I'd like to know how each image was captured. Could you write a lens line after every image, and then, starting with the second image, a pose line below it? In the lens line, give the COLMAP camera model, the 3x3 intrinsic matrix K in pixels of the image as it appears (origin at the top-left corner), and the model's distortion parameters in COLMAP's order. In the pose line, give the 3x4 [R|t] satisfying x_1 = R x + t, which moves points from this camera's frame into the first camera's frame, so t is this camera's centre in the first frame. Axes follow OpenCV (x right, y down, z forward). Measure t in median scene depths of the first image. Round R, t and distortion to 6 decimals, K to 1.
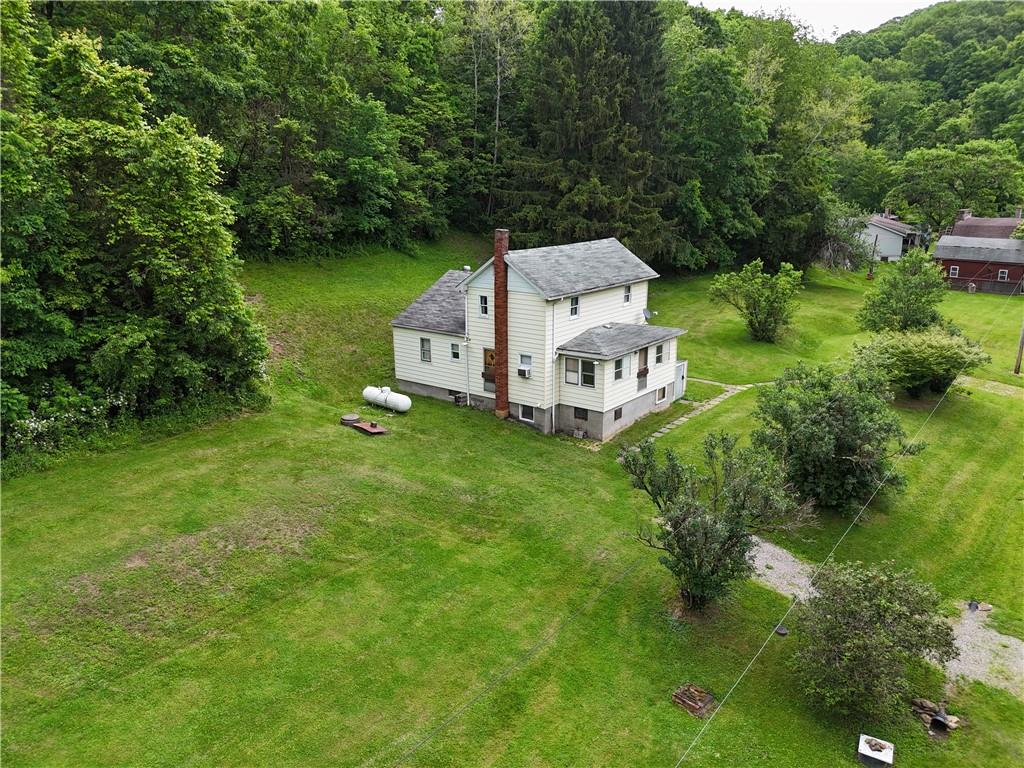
lens RADIAL K [[755.6, 0, 514.8], [0, 755.6, 386.9], [0, 0, 1]] dist [0.052599, -0.040972]
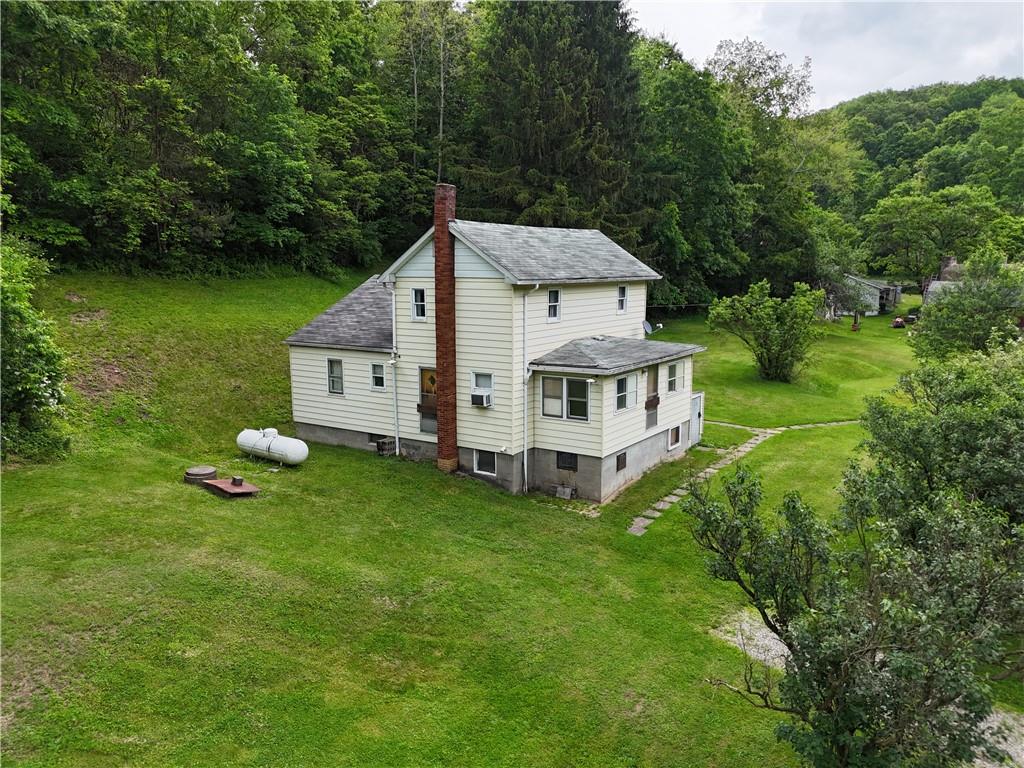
lens RADIAL K [[755.6, 0, 515.6], [0, 755.6, 387.8], [0, 0, 1]] dist [0.052599, -0.040972]
pose [[0.997495, -0.007806, 0.070299, -0.003041], [0.015268, 0.994222, -0.106249, 0.037131], [-0.069064, 0.107056, 0.991851, 0.307875]]
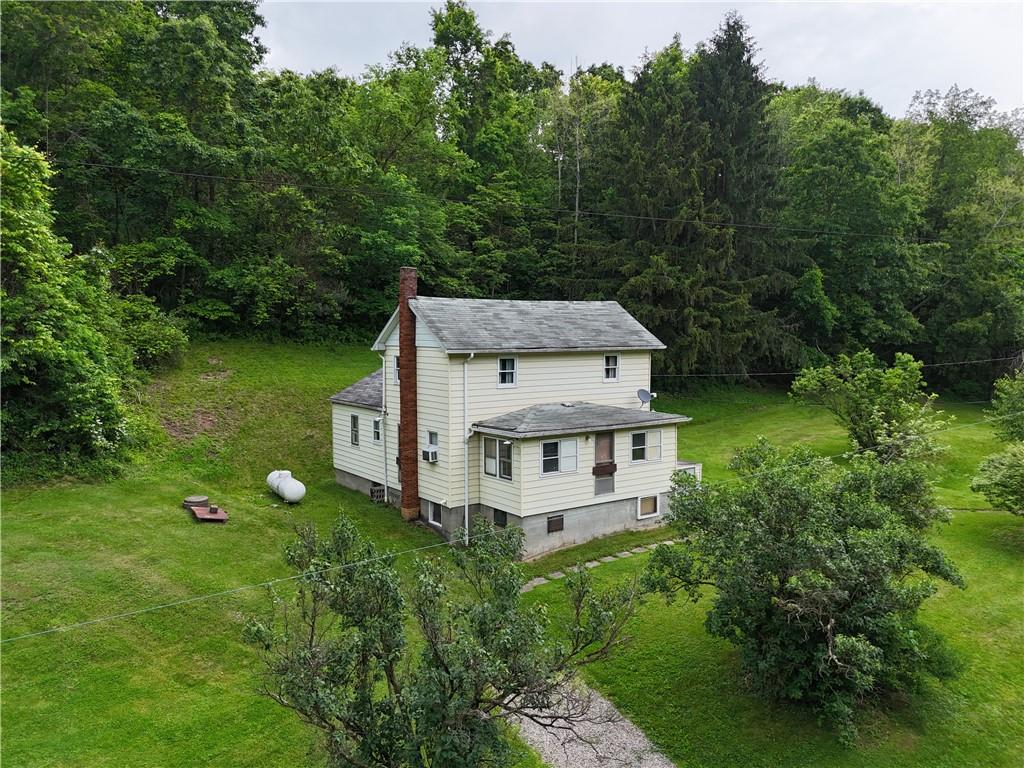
lens RADIAL K [[755.6, 0, 513.4], [0, 755.6, 388.2], [0, 0, 1]] dist [0.052599, -0.040972]
pose [[0.958900, 0.023761, -0.282748, 0.269624], [-0.076785, 0.981036, -0.177965, 0.037089], [0.273158, 0.192362, 0.942540, 0.285760]]
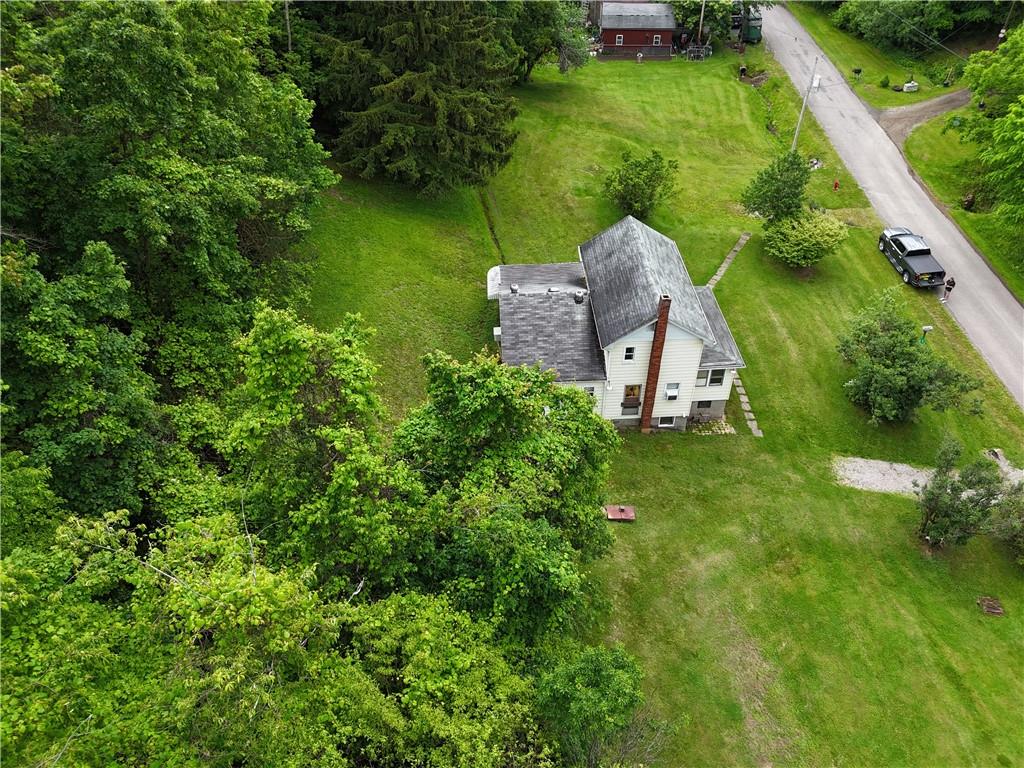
lens RADIAL K [[755.6, 0, 512.6], [0, 755.6, 385.4], [0, 0, 1]] dist [0.052599, -0.040972]
pose [[0.754997, -0.430999, 0.494186, -0.662571], [0.181143, 0.861404, 0.474521, -0.564021], [-0.630211, -0.268744, 0.728430, 0.289954]]
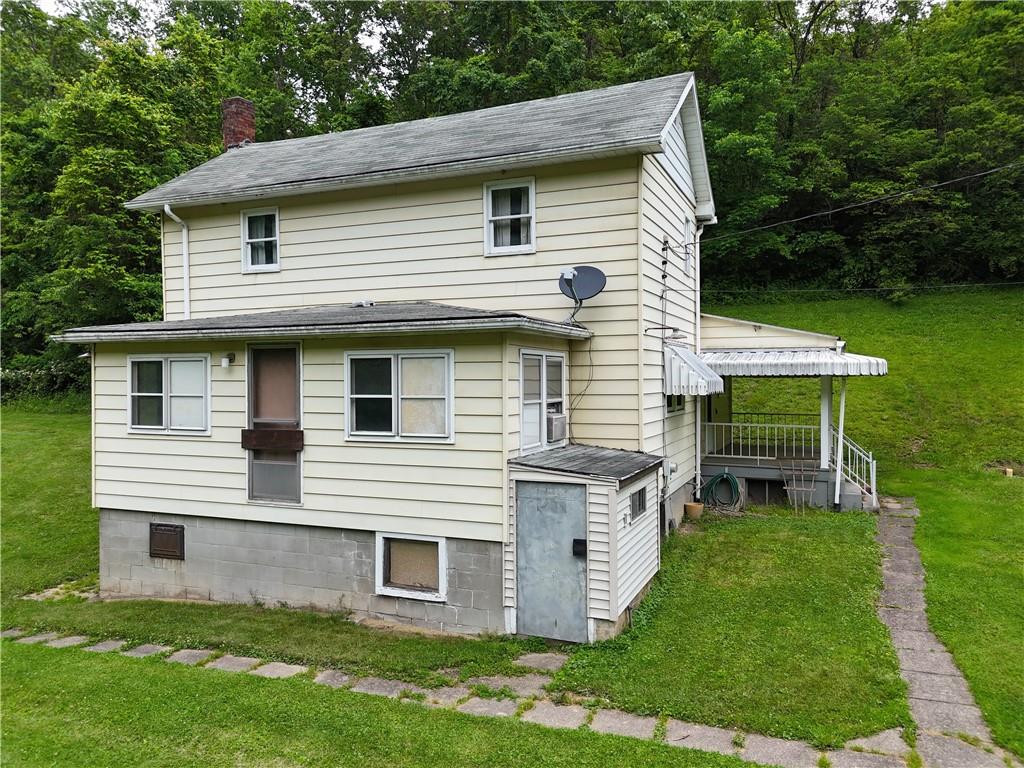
lens RADIAL K [[755.6, 0, 512.7], [0, 755.6, 382.3], [0, 0, 1]] dist [0.052599, -0.040972]
pose [[0.255914, 0.013812, -0.966601, 0.444733], [-0.249088, 0.967077, -0.052129, -0.044539], [0.934057, 0.254109, 0.250929, 0.954567]]
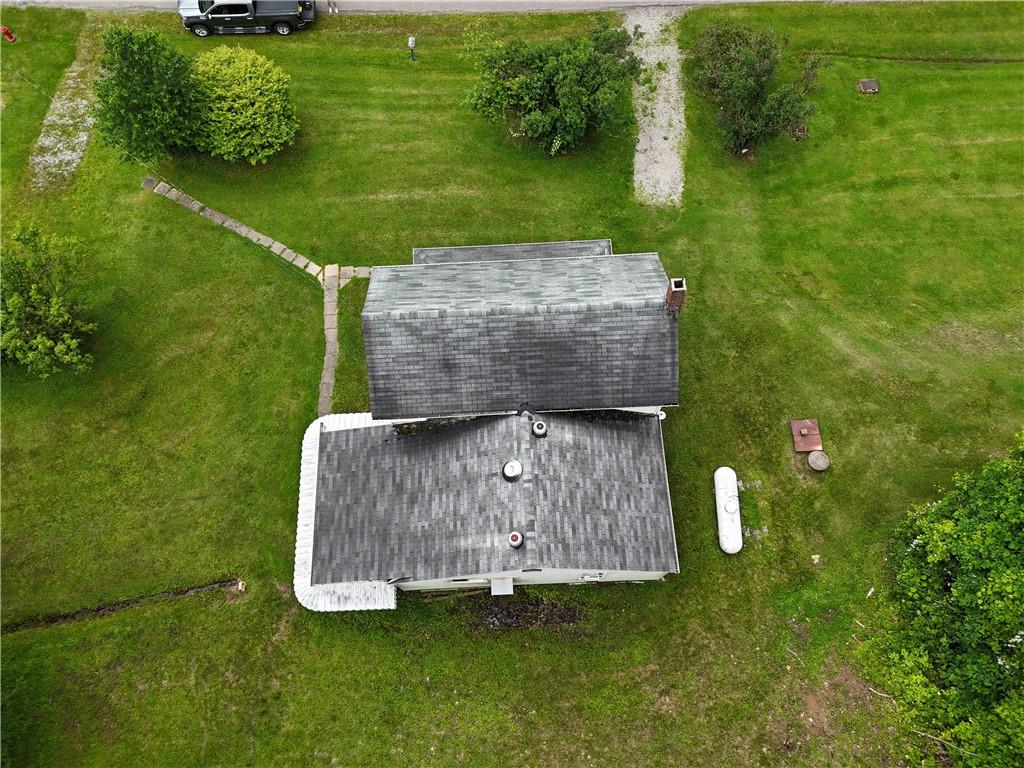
lens RADIAL K [[755.6, 0, 510.5], [0, 755.6, 385.3], [0, 0, 1]] dist [0.052599, -0.040972]
pose [[-0.654539, -0.696591, 0.293836, -0.157892], [0.217608, 0.198625, 0.955612, -0.763902], [-0.724034, 0.689427, 0.021576, 1.015597]]
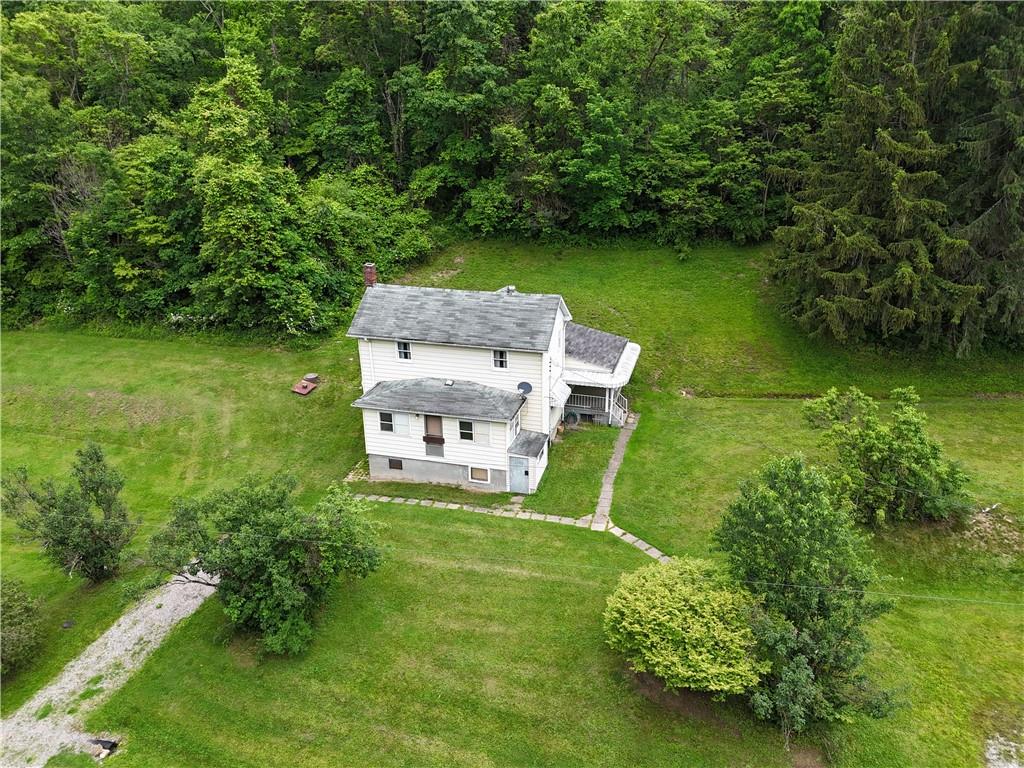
lens RADIAL K [[755.6, 0, 512.0], [0, 755.6, 385.3], [0, 0, 1]] dist [0.052599, -0.040972]
pose [[0.377678, 0.346511, -0.858656, 0.950564], [-0.231886, 0.933182, 0.274591, -0.348737], [0.896431, 0.095404, 0.432793, 0.634075]]
